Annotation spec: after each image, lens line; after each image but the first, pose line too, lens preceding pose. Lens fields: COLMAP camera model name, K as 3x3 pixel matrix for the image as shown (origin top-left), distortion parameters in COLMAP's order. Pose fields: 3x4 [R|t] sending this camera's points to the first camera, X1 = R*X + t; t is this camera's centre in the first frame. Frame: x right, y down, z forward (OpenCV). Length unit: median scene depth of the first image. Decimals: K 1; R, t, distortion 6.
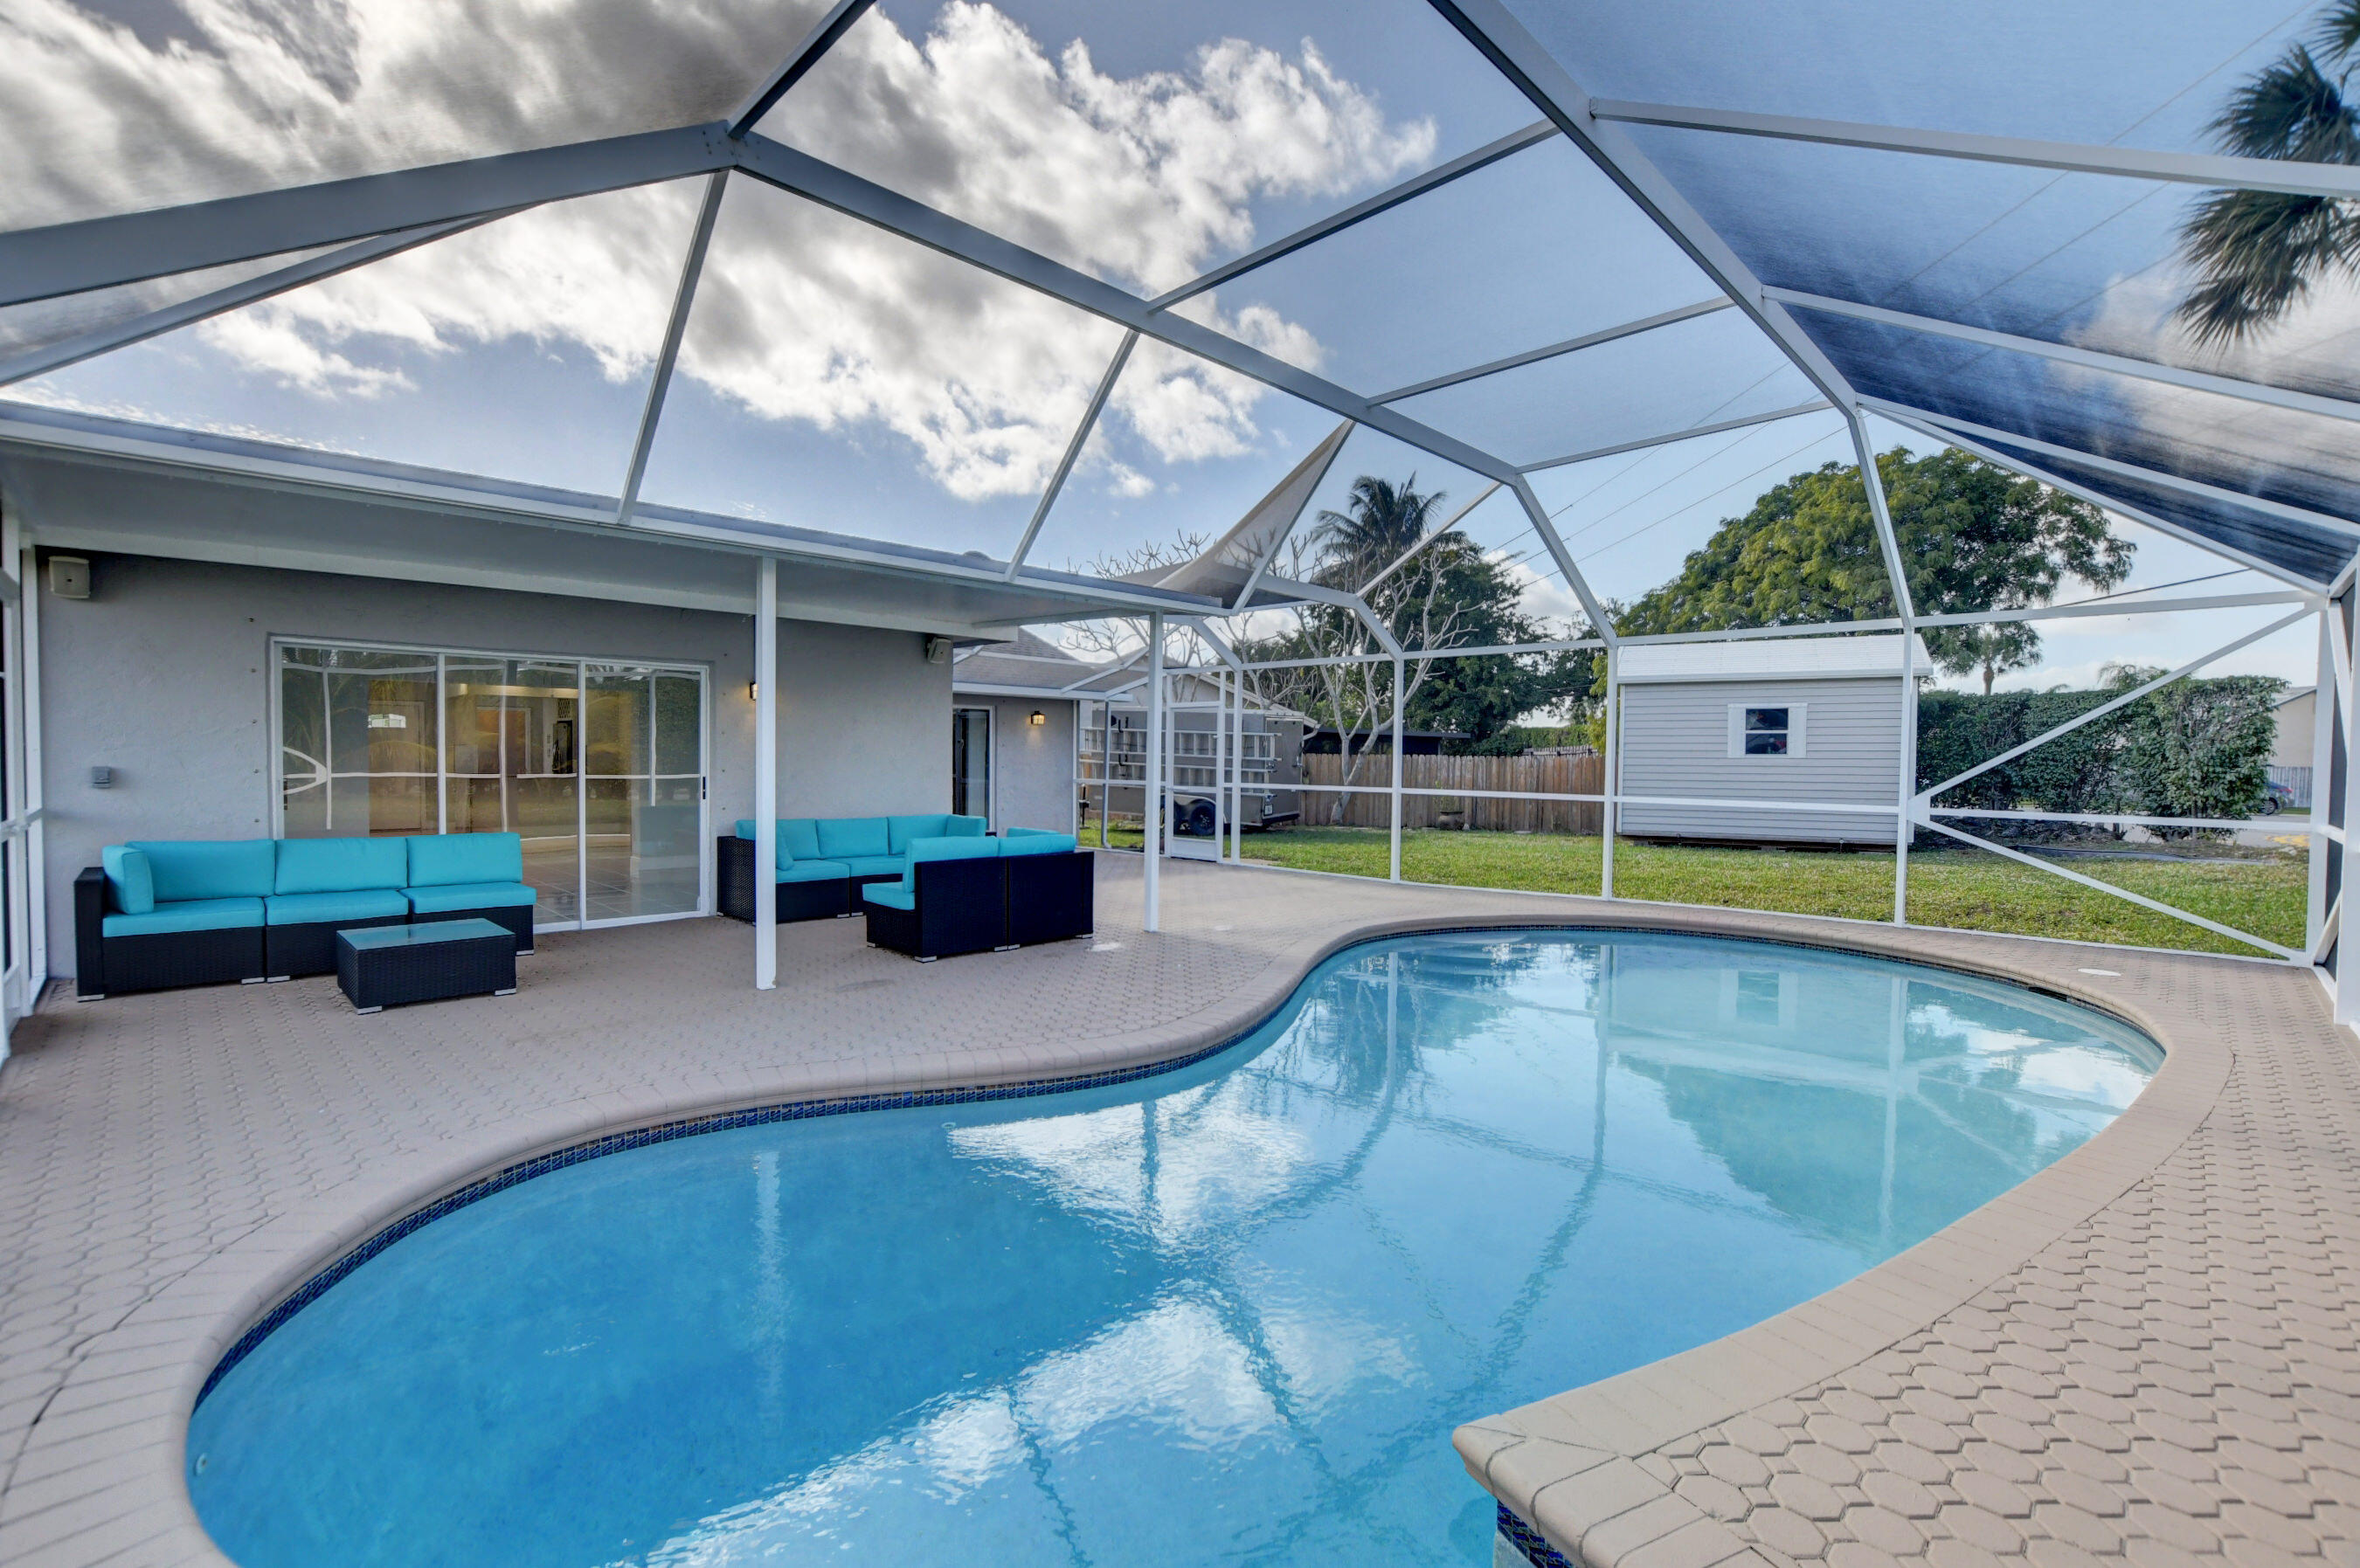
lens RADIAL K [[1048.8, 0, 1179.0], [0, 1048.8, 789.9], [0, 0, 1]] dist [-0.026919, 0.001646]
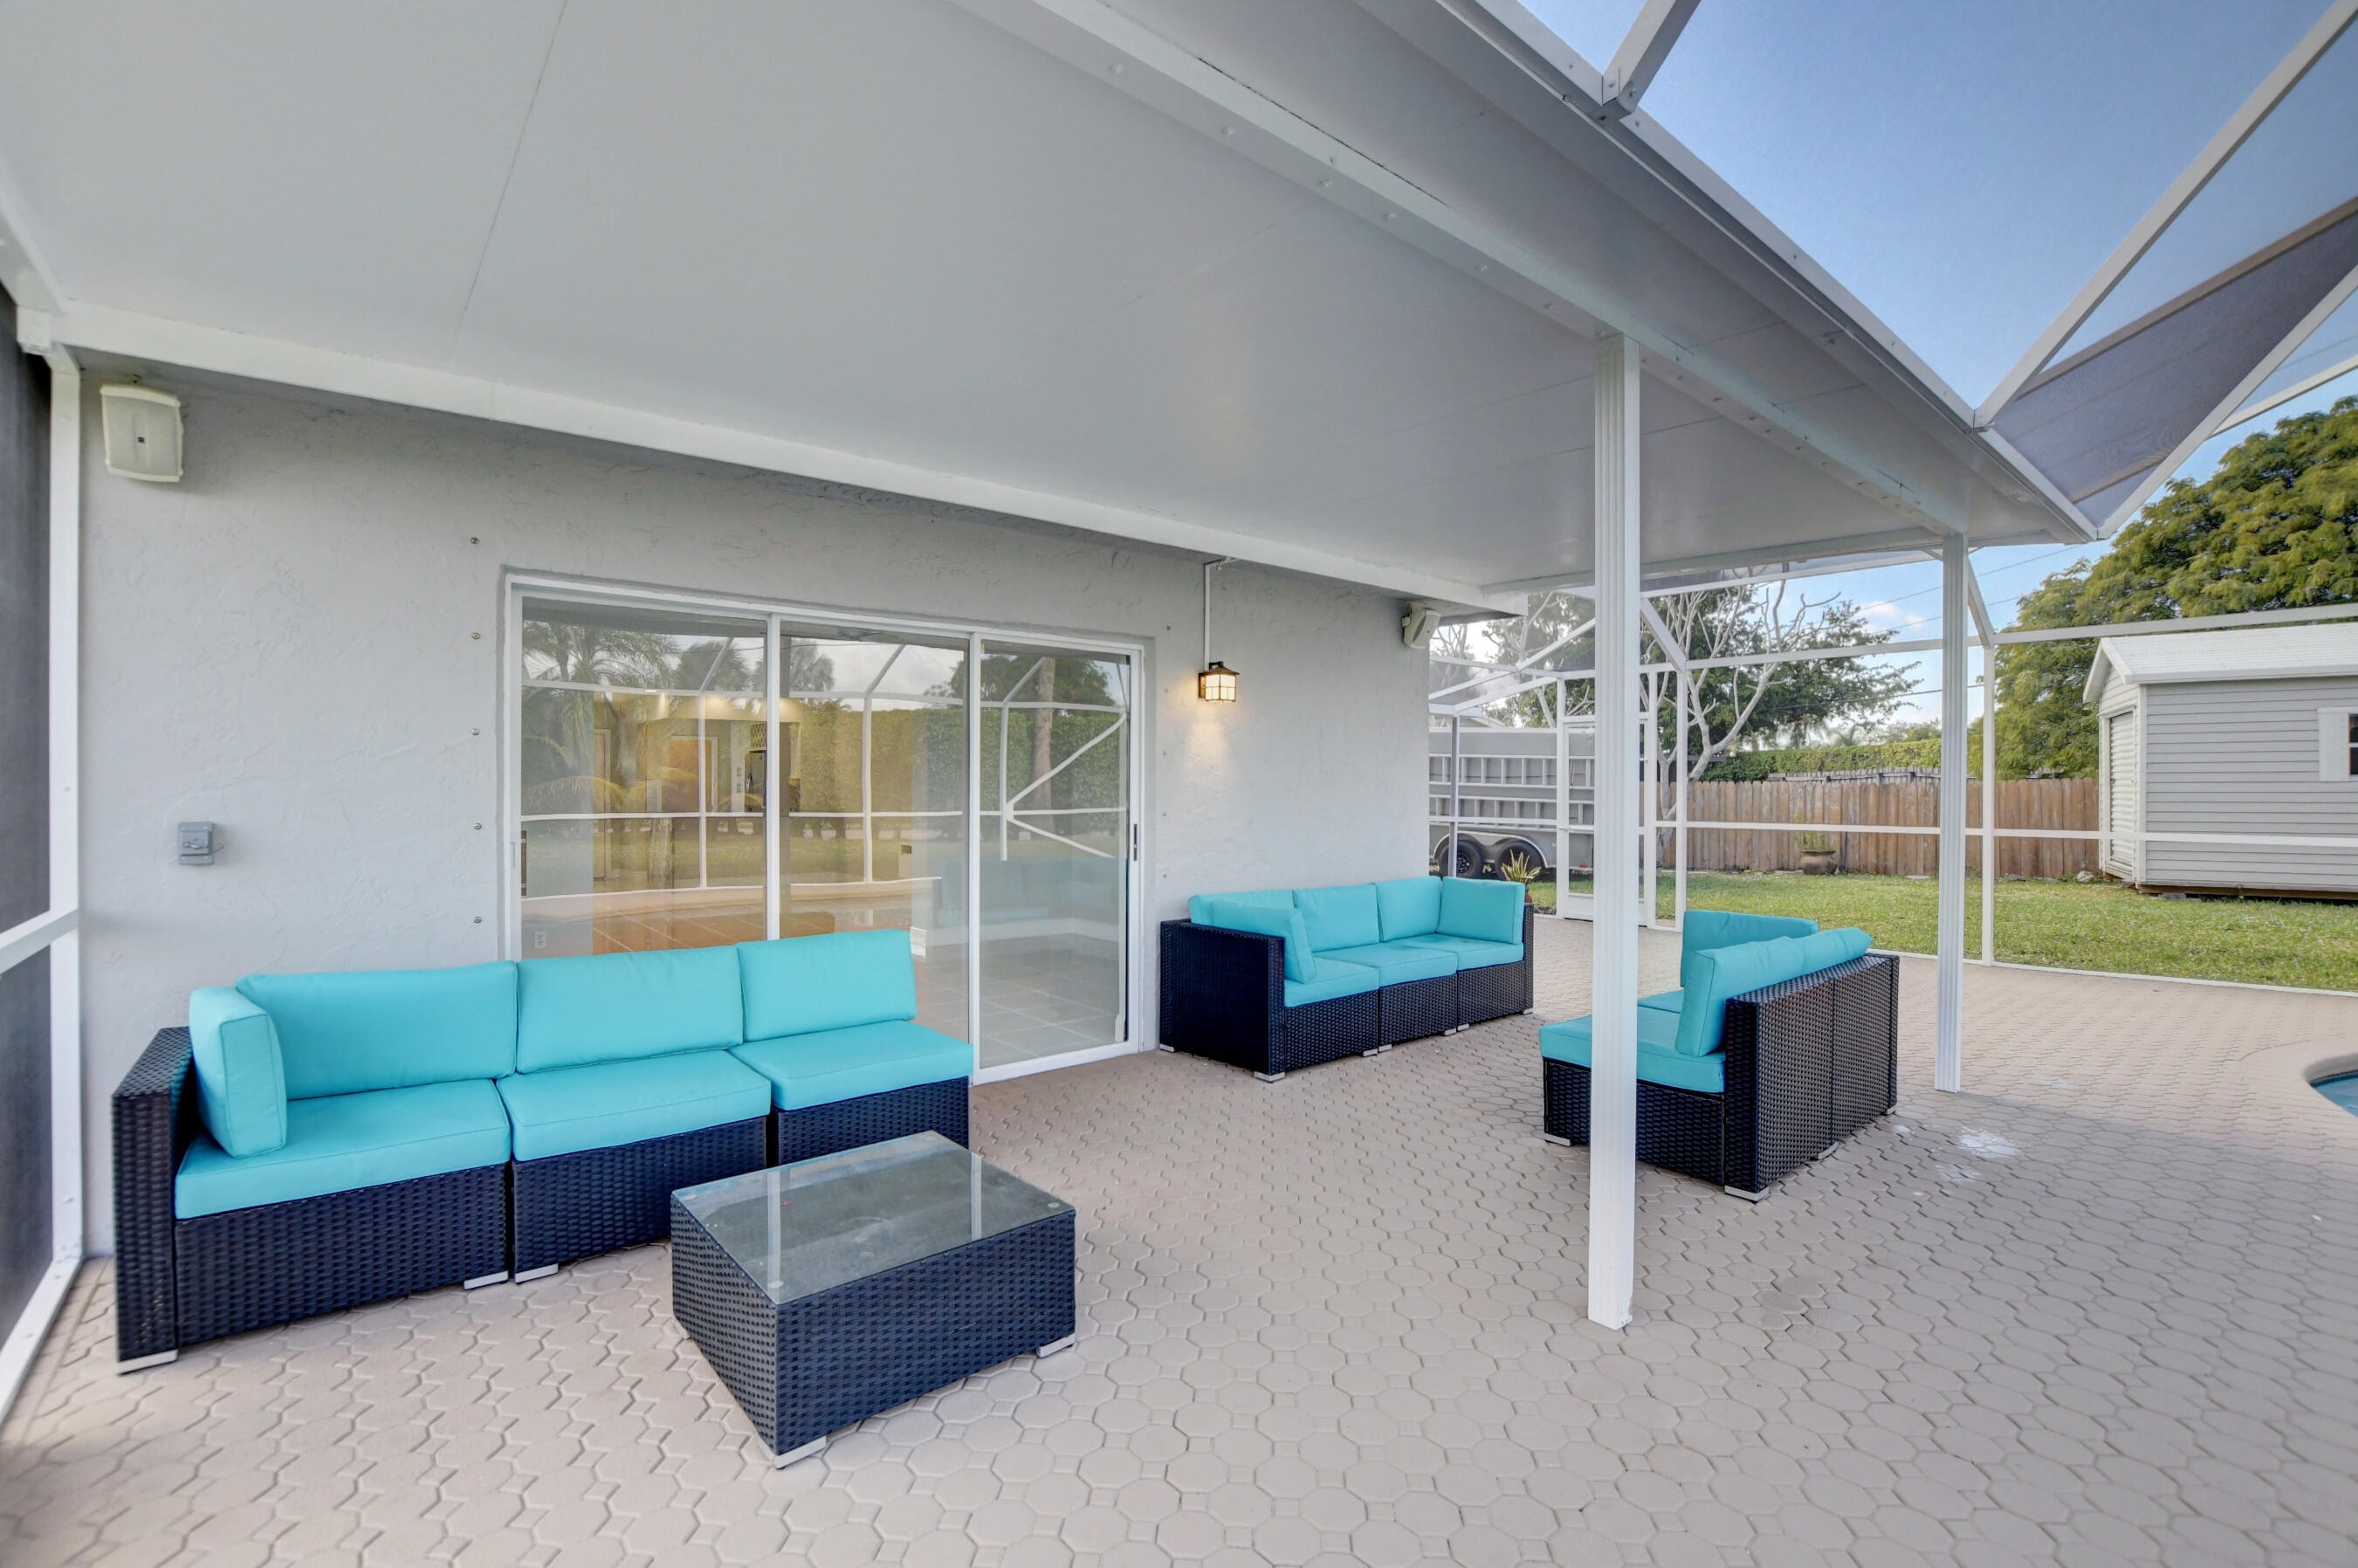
lens RADIAL K [[1048.1, 0, 1180.2], [0, 1048.1, 782.8], [0, 0, 1]] dist [-0.026919, 0.001646]
pose [[0.996454, -0.007487, -0.083805, -0.326767], [0.004657, 0.999414, -0.033915, -0.013913], [0.084010, 0.033405, 0.995905, 0.330398]]
